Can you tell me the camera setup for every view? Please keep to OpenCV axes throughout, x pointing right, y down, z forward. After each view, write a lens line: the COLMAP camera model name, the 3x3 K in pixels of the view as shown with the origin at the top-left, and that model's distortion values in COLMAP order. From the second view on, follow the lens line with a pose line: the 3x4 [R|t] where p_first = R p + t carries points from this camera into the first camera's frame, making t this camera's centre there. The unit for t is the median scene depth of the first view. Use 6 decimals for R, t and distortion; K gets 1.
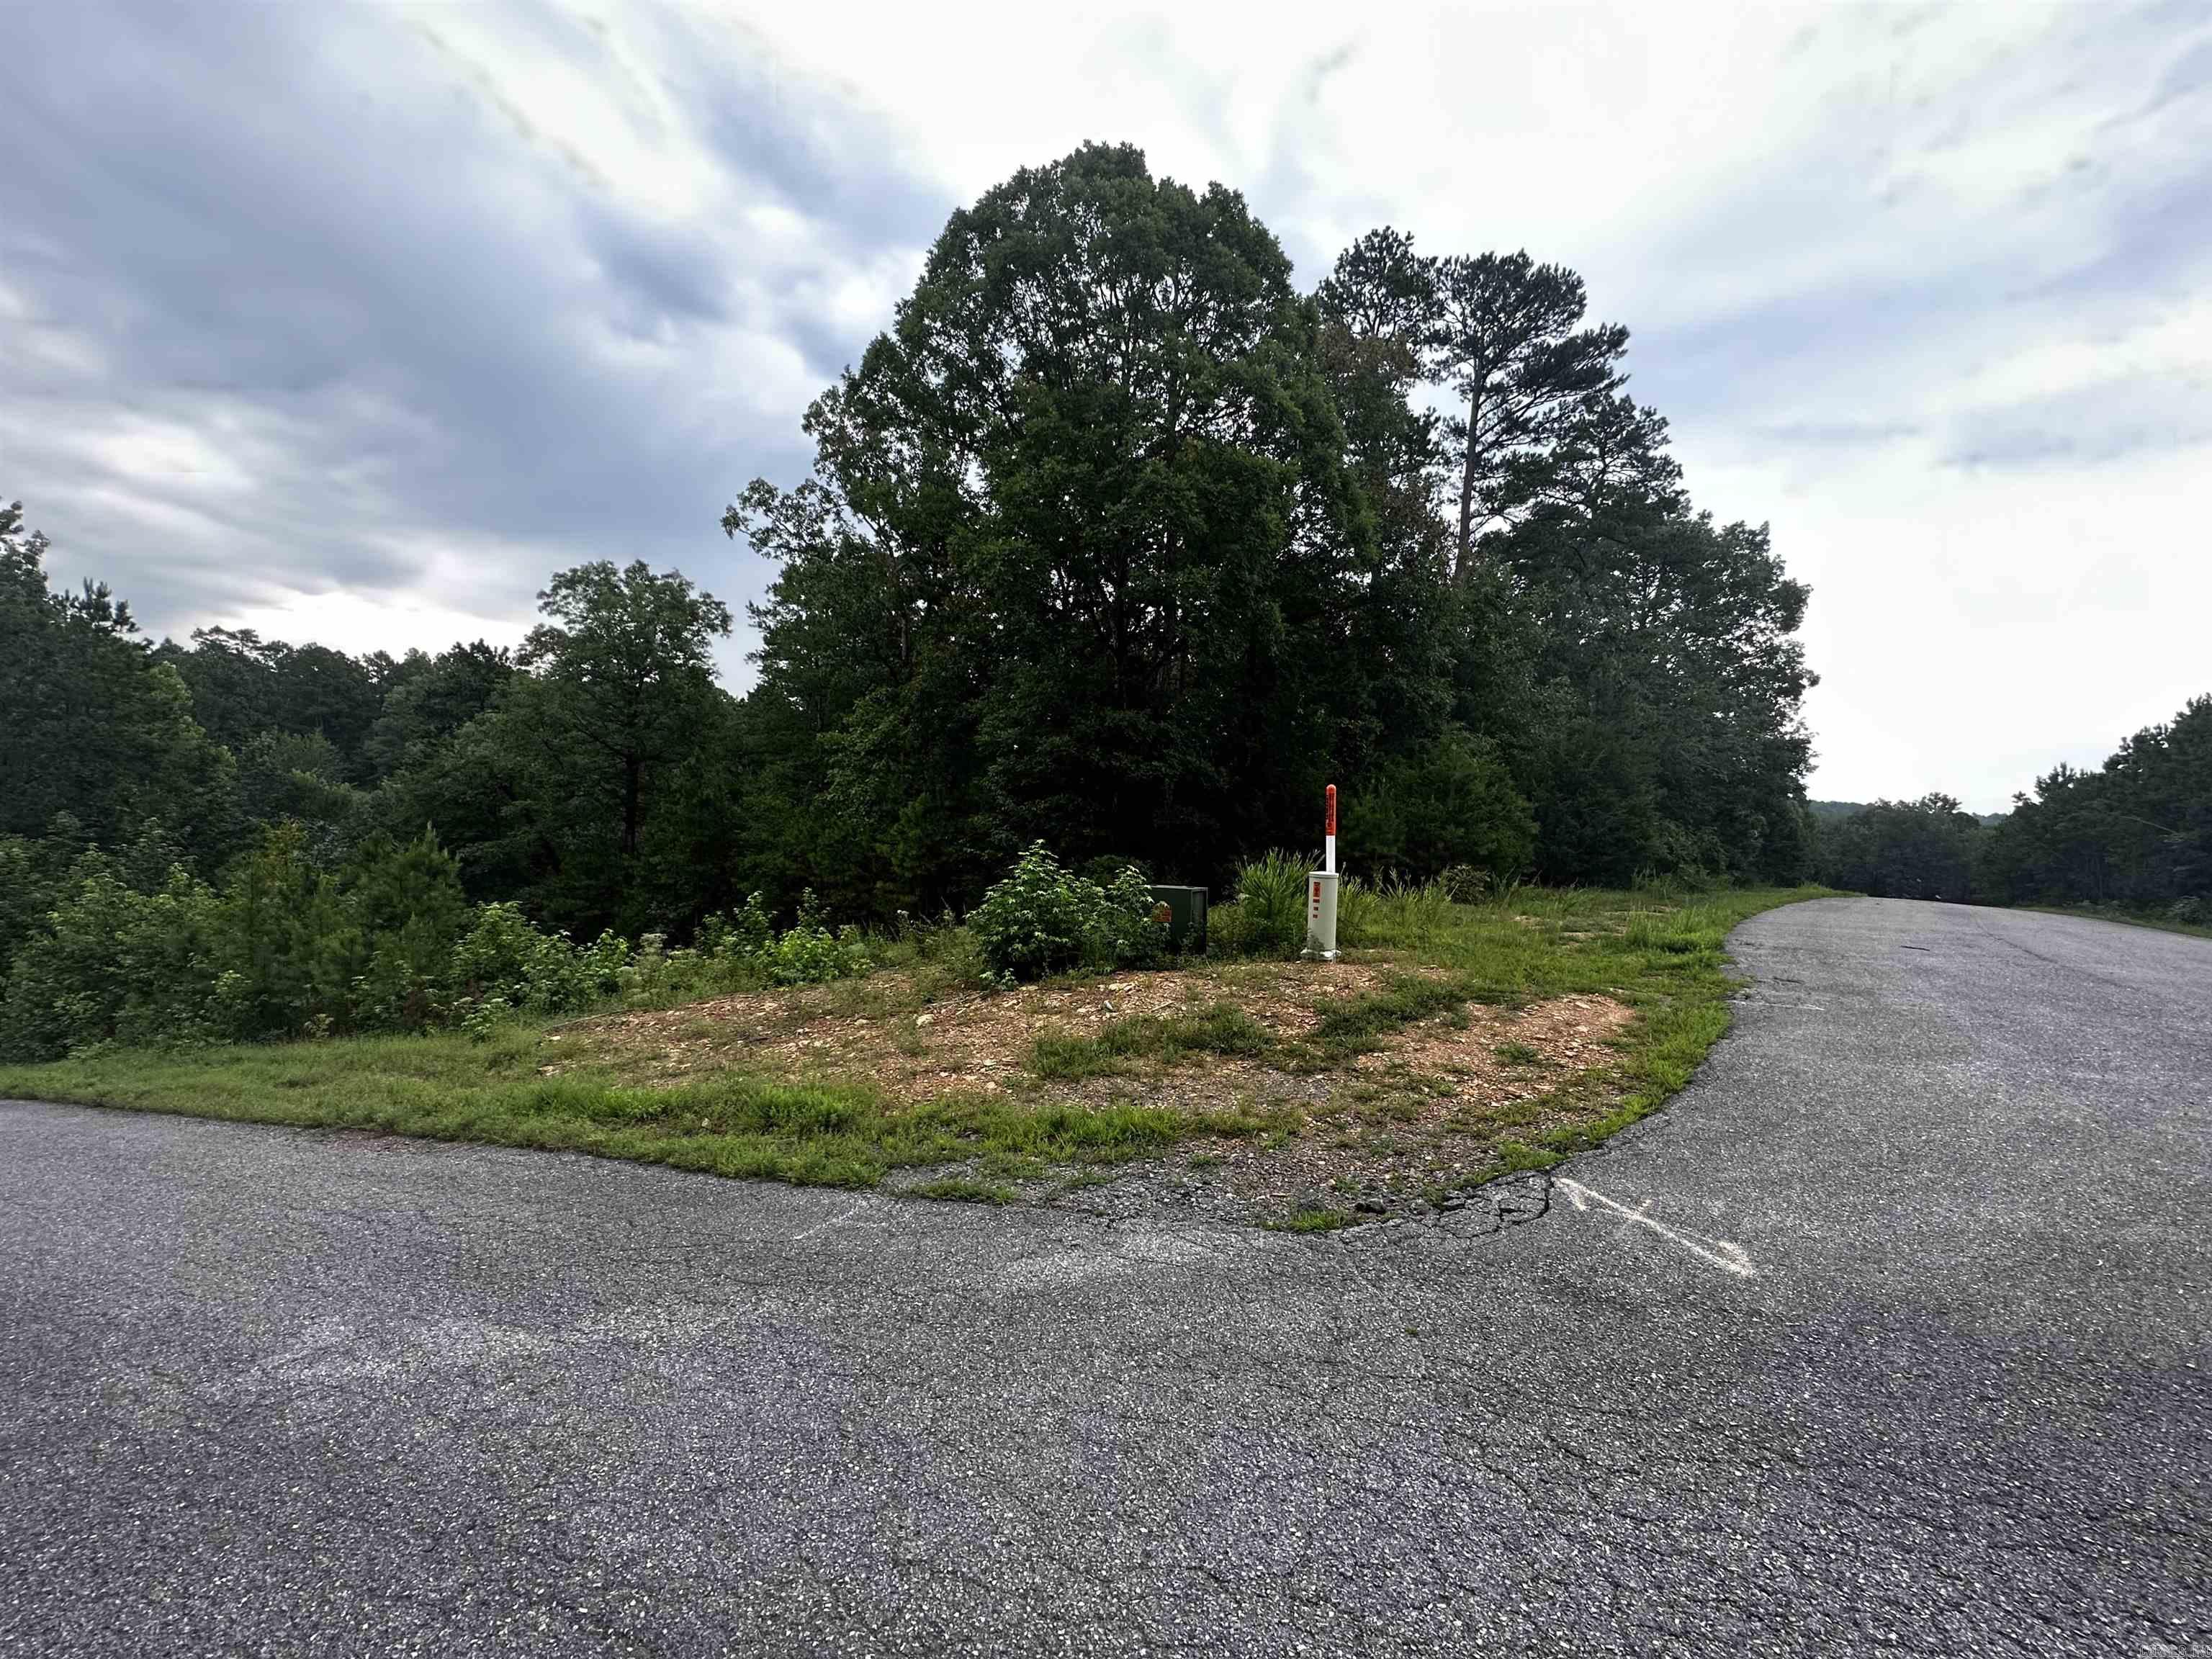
lens RADIAL K [[885.5, 0, 1105.8], [0, 885.5, 828.4], [0, 0, 1]] dist [-0.001547, 0.000426]
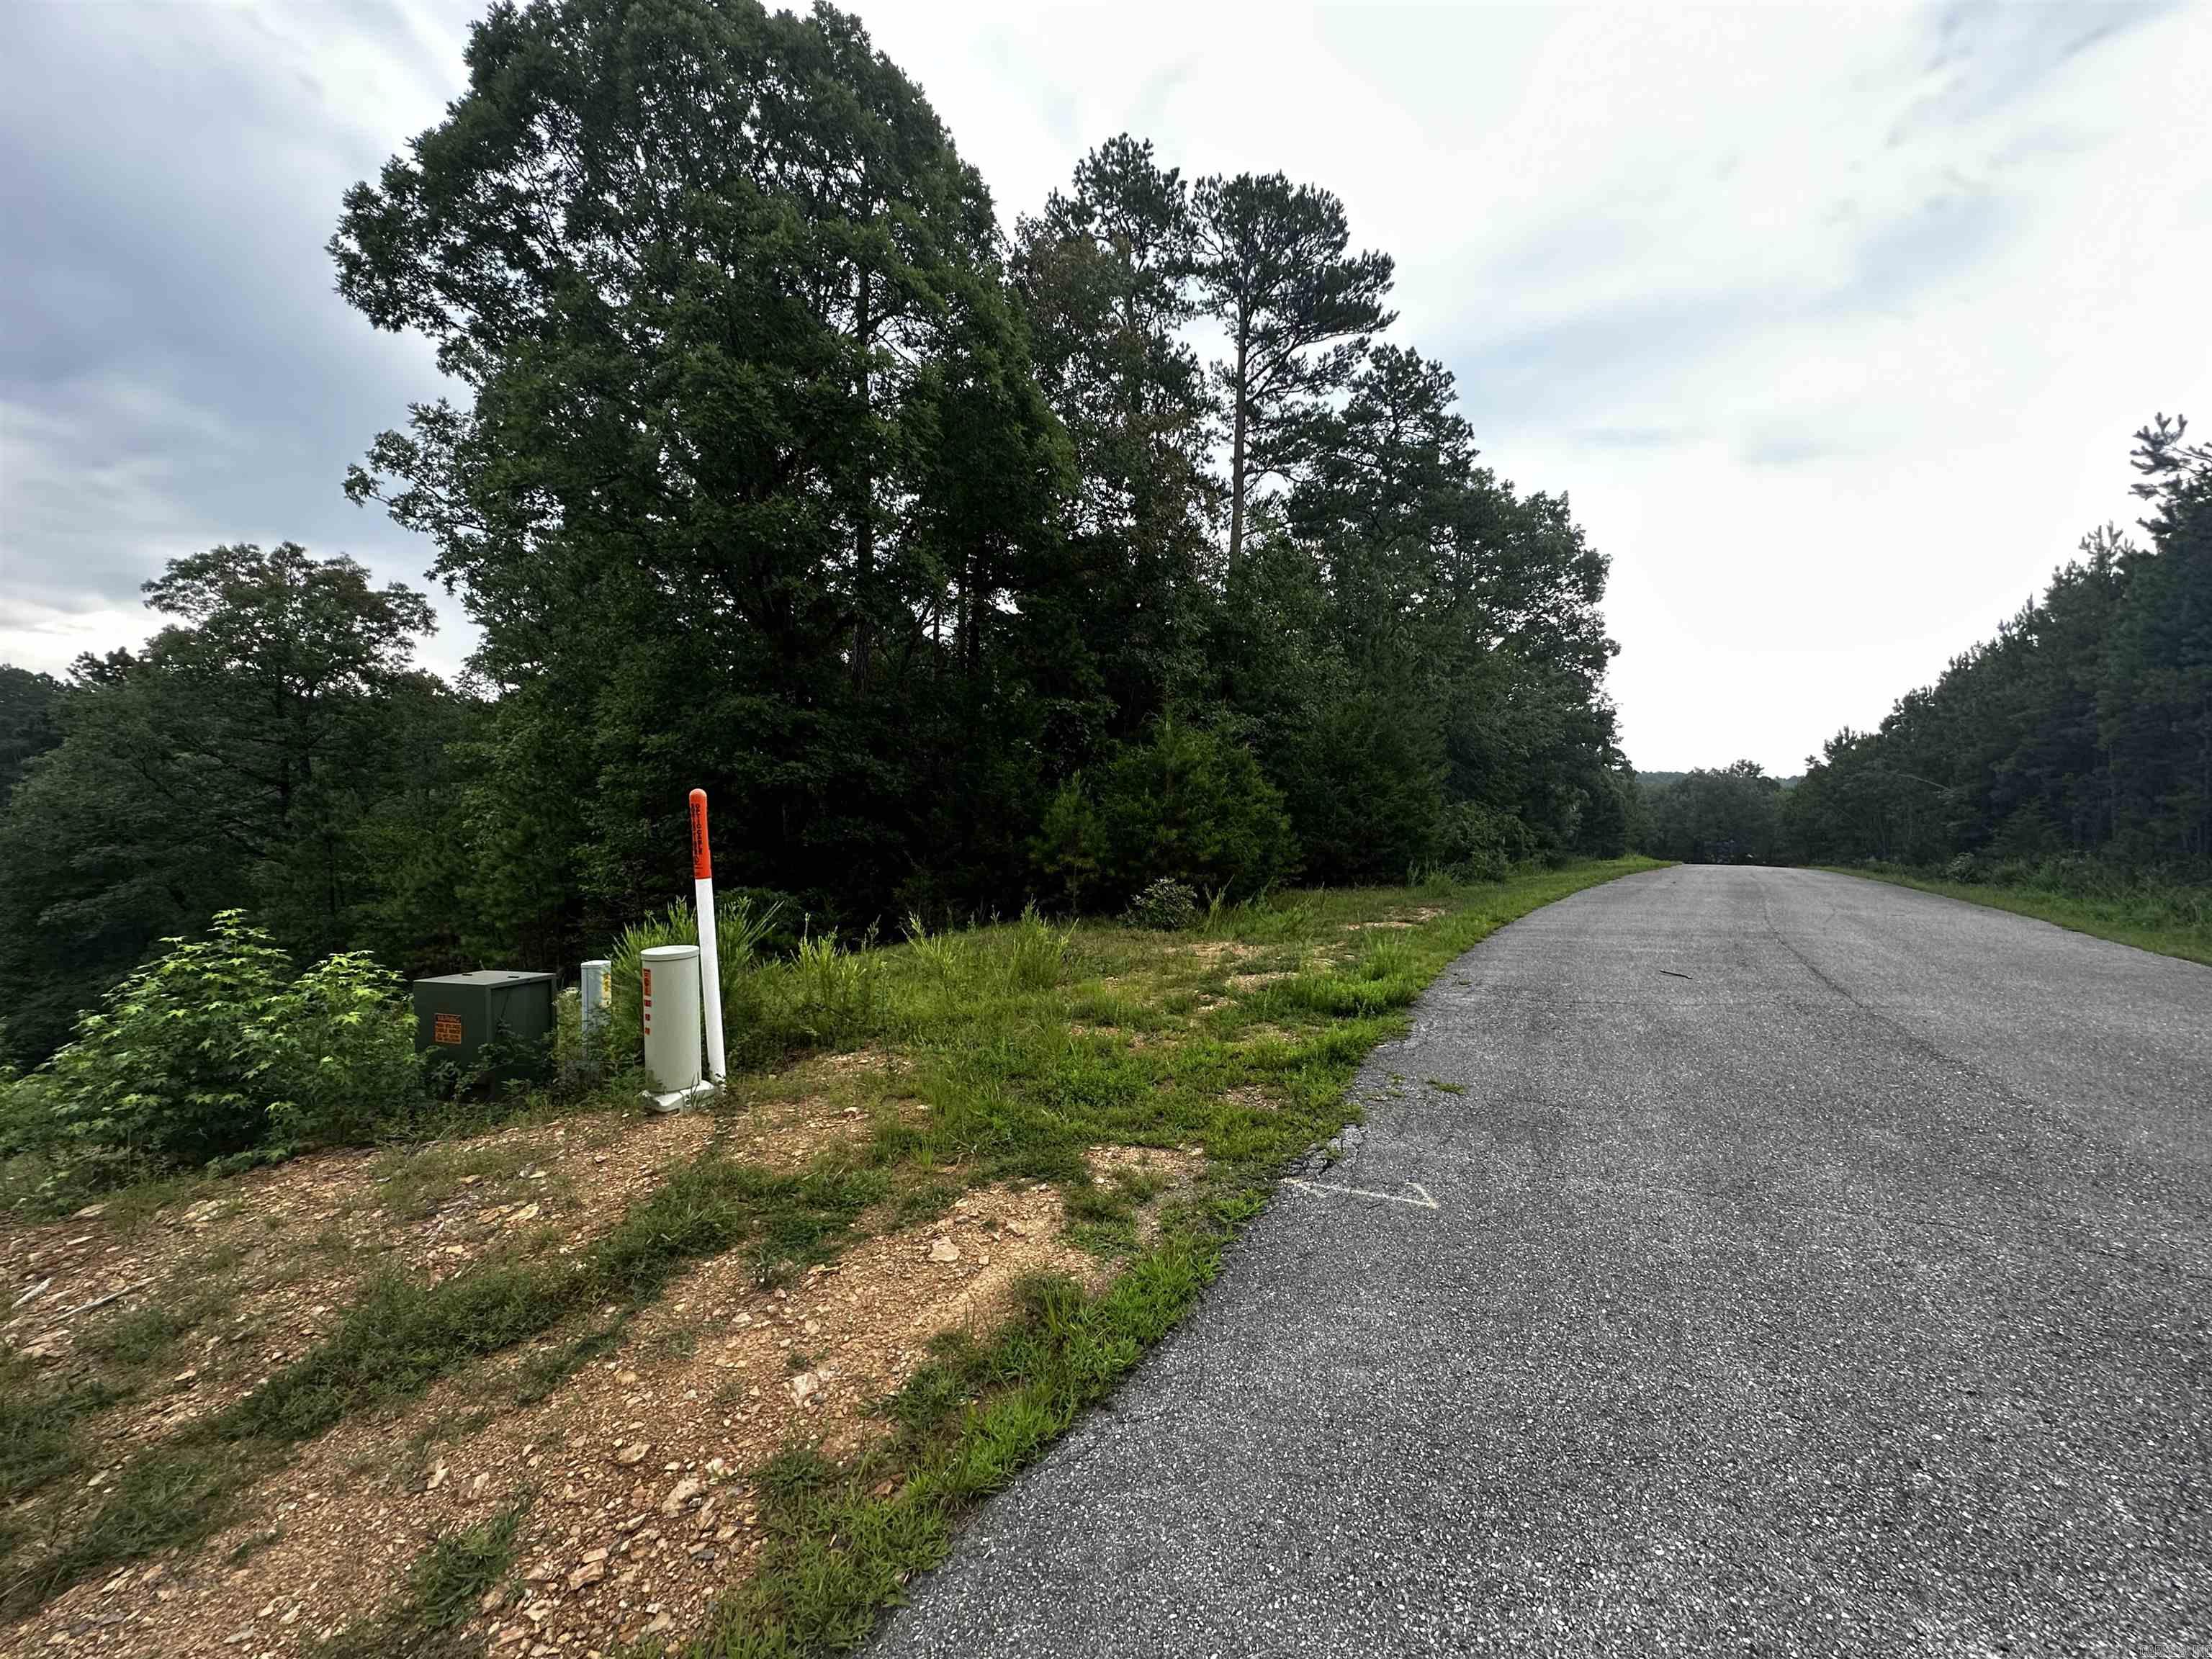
lens RADIAL K [[885.5, 0, 1104.9], [0, 885.5, 828.5], [0, 0, 1]] dist [-0.001547, 0.000426]
pose [[0.990808, -0.052176, 0.124808, 0.129915], [0.052139, 0.998633, 0.003567, -0.003752], [-0.124824, 0.002973, 0.992174, 0.120061]]
